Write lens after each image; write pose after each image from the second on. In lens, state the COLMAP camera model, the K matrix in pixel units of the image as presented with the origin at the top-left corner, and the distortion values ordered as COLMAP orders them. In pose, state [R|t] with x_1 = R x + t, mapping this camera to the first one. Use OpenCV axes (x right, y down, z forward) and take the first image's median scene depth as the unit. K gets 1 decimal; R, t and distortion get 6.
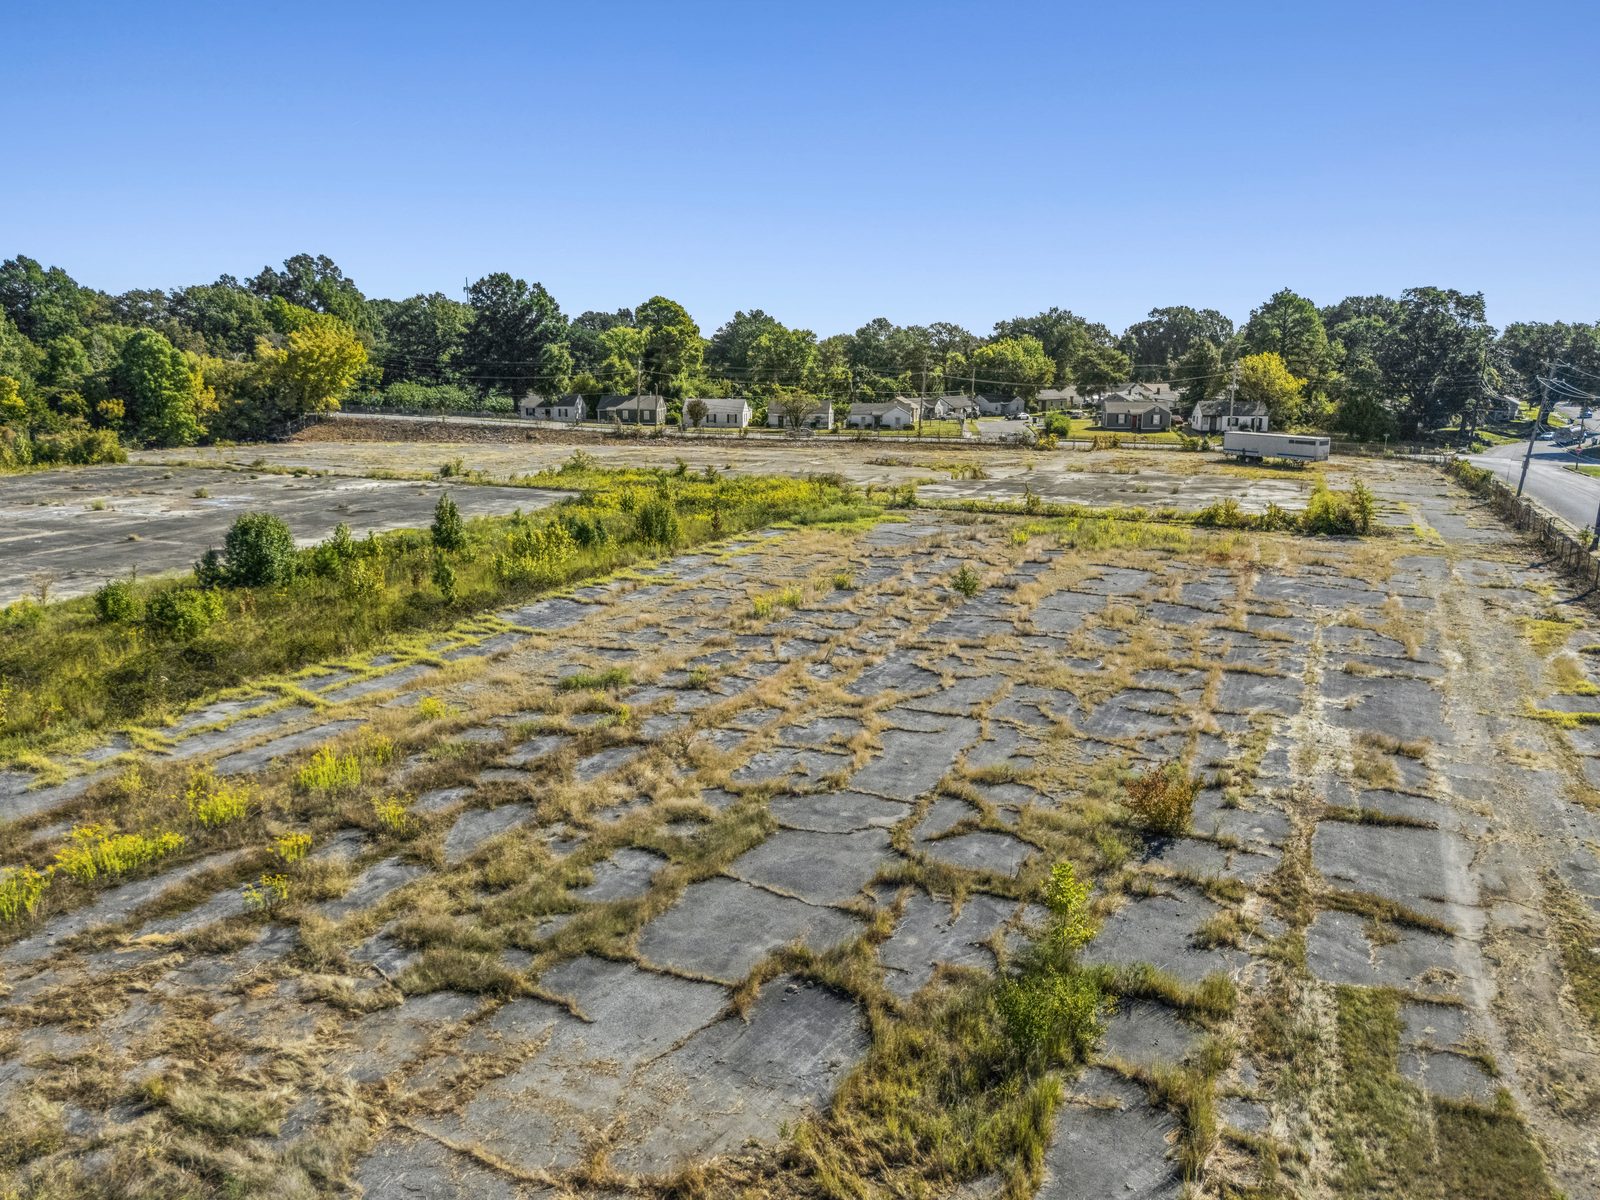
lens RADIAL K [[1191.0, 0, 806.9], [0, 1191.0, 600.7], [0, 0, 1]] dist [0.064691, -0.055679]
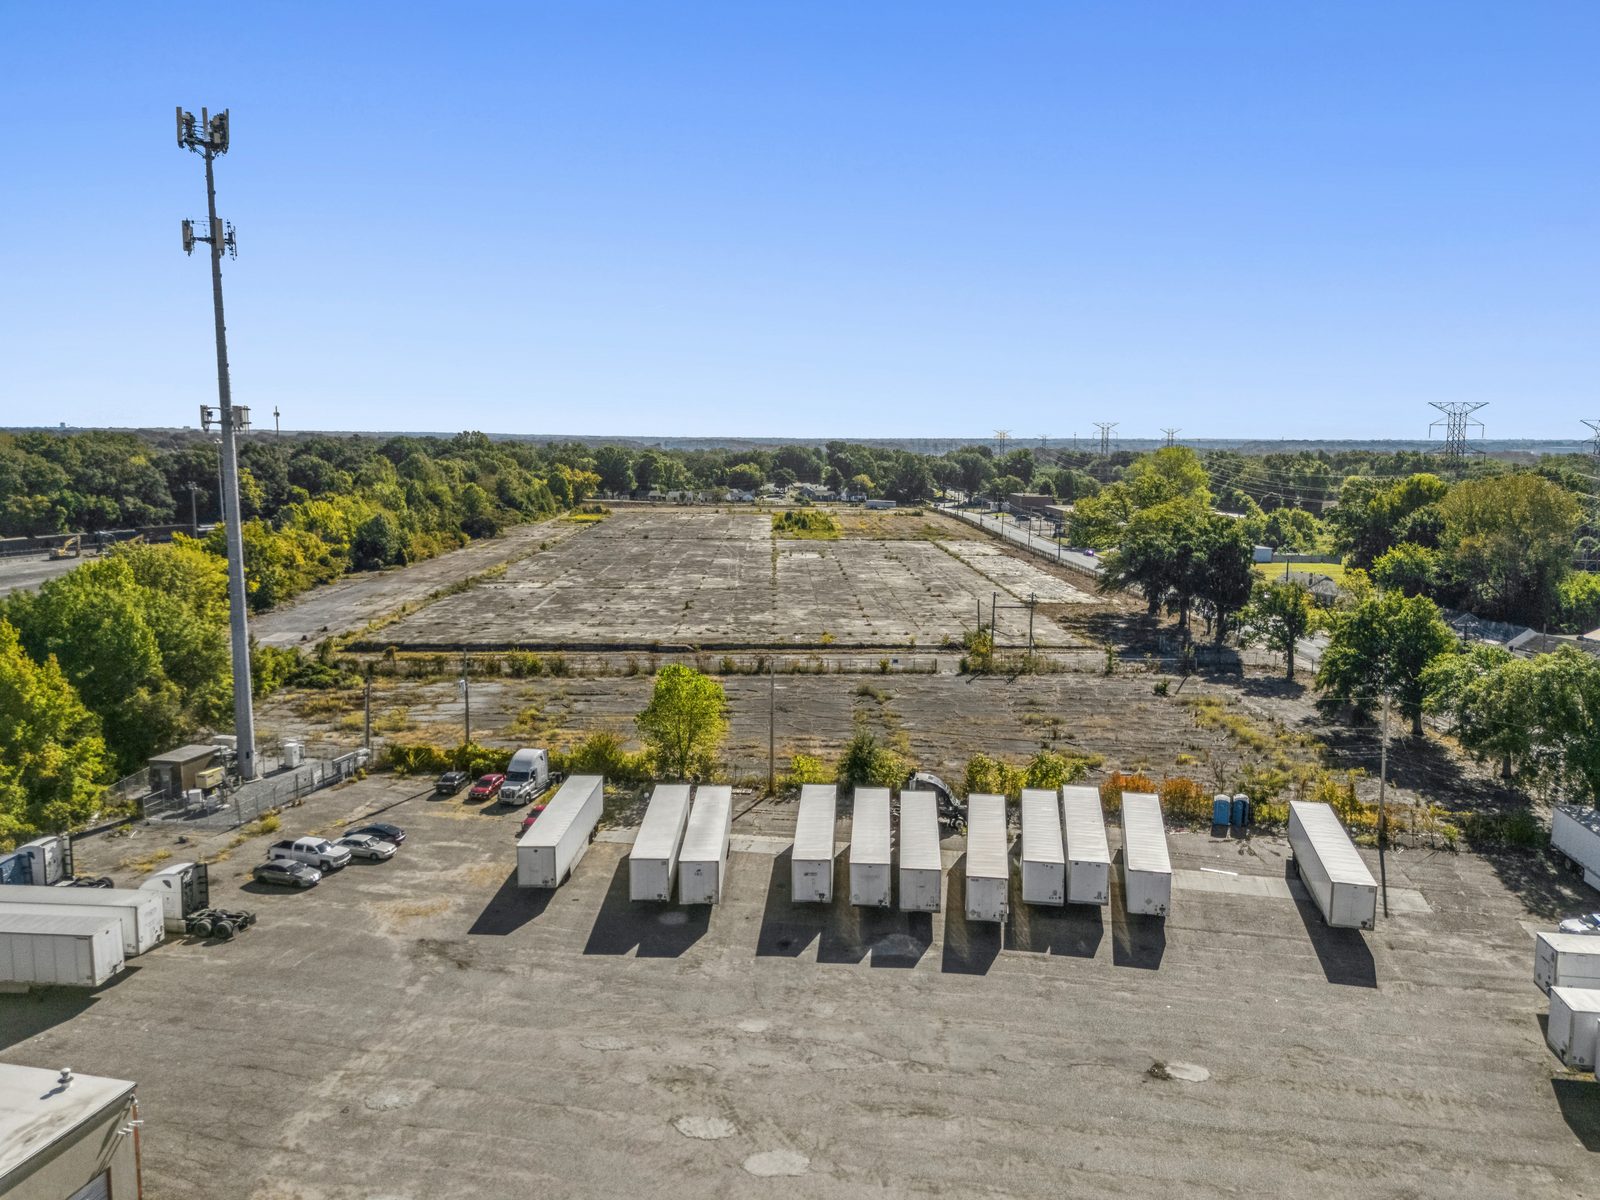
lens RADIAL K [[1191.0, 0, 813.9], [0, 1191.0, 597.6], [0, 0, 1]] dist [0.064691, -0.055679]
pose [[0.901692, -0.049983, 0.429480, -1.125639], [0.080975, 0.995242, -0.054180, 0.275480], [-0.424729, 0.083631, 0.901449, -1.760221]]
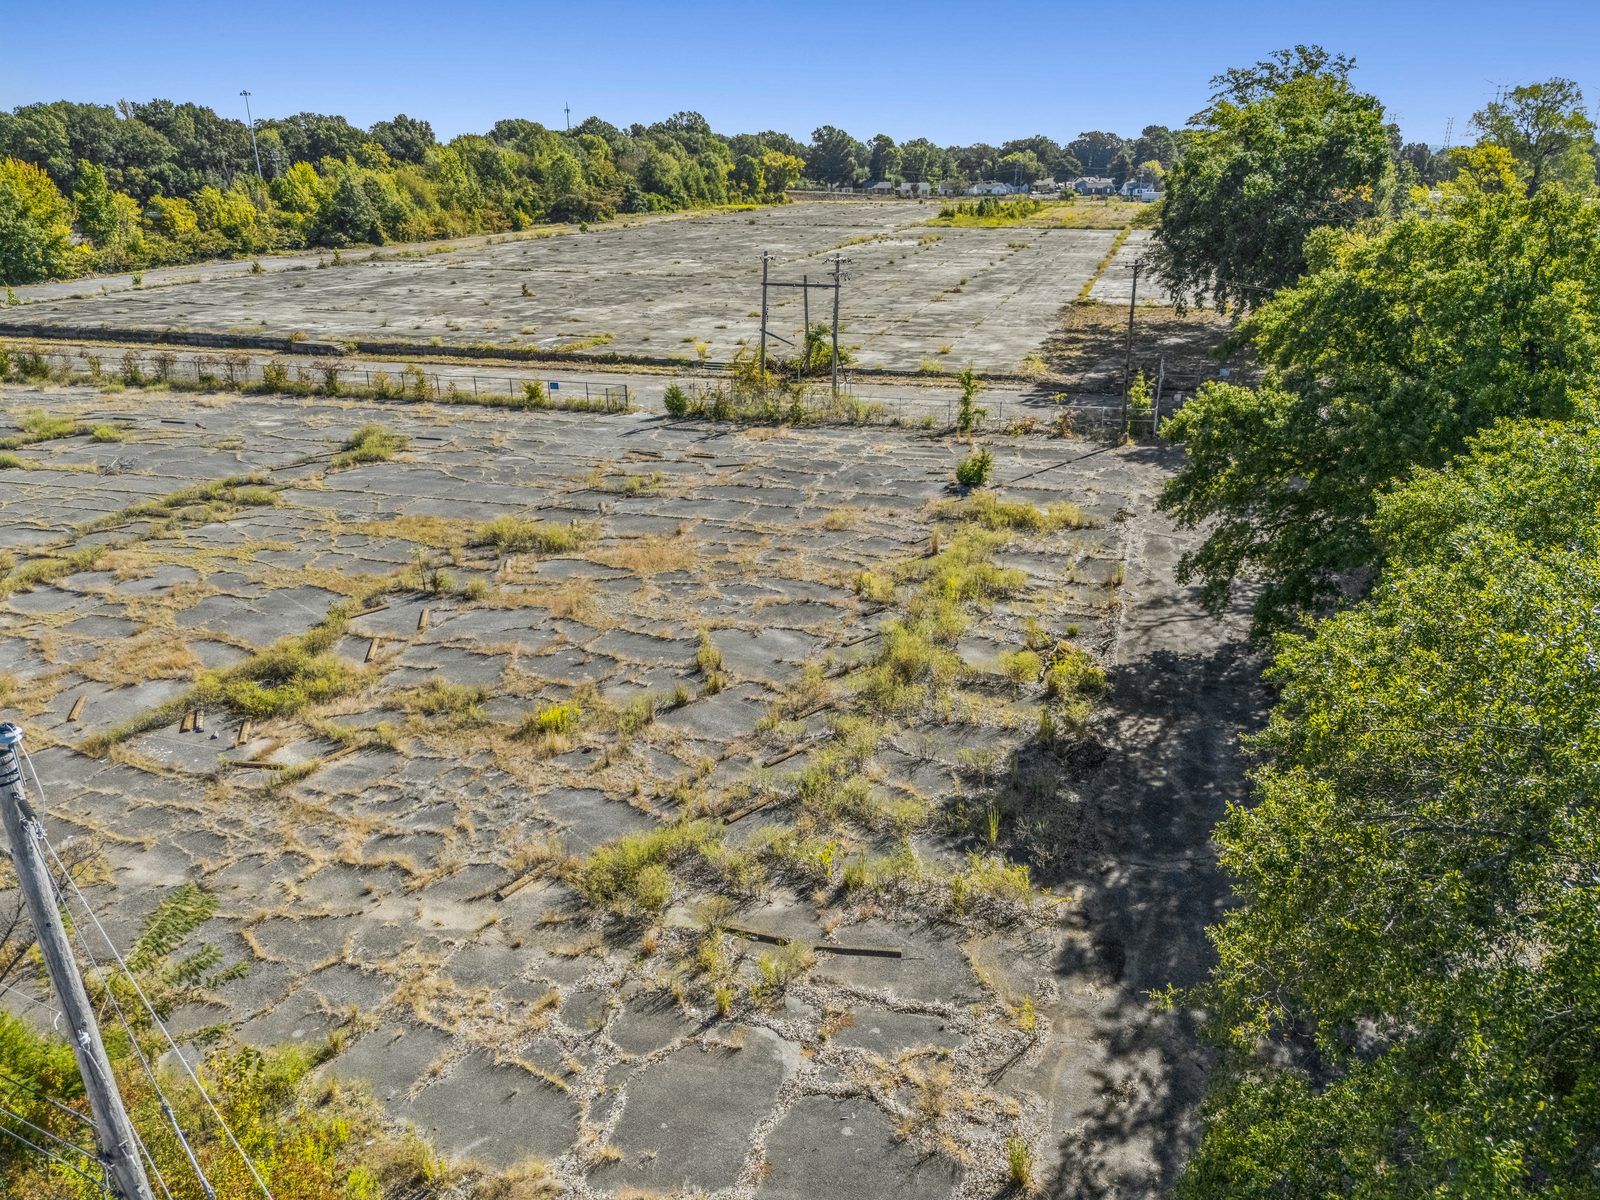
lens RADIAL K [[1191.0, 0, 808.7], [0, 1191.0, 588.0], [0, 0, 1]] dist [0.064691, -0.055679]
pose [[0.991282, -0.047071, 0.123064, -0.679469], [0.029283, 0.989355, 0.142545, 0.292674], [-0.128464, -0.137698, 0.982108, -1.469322]]
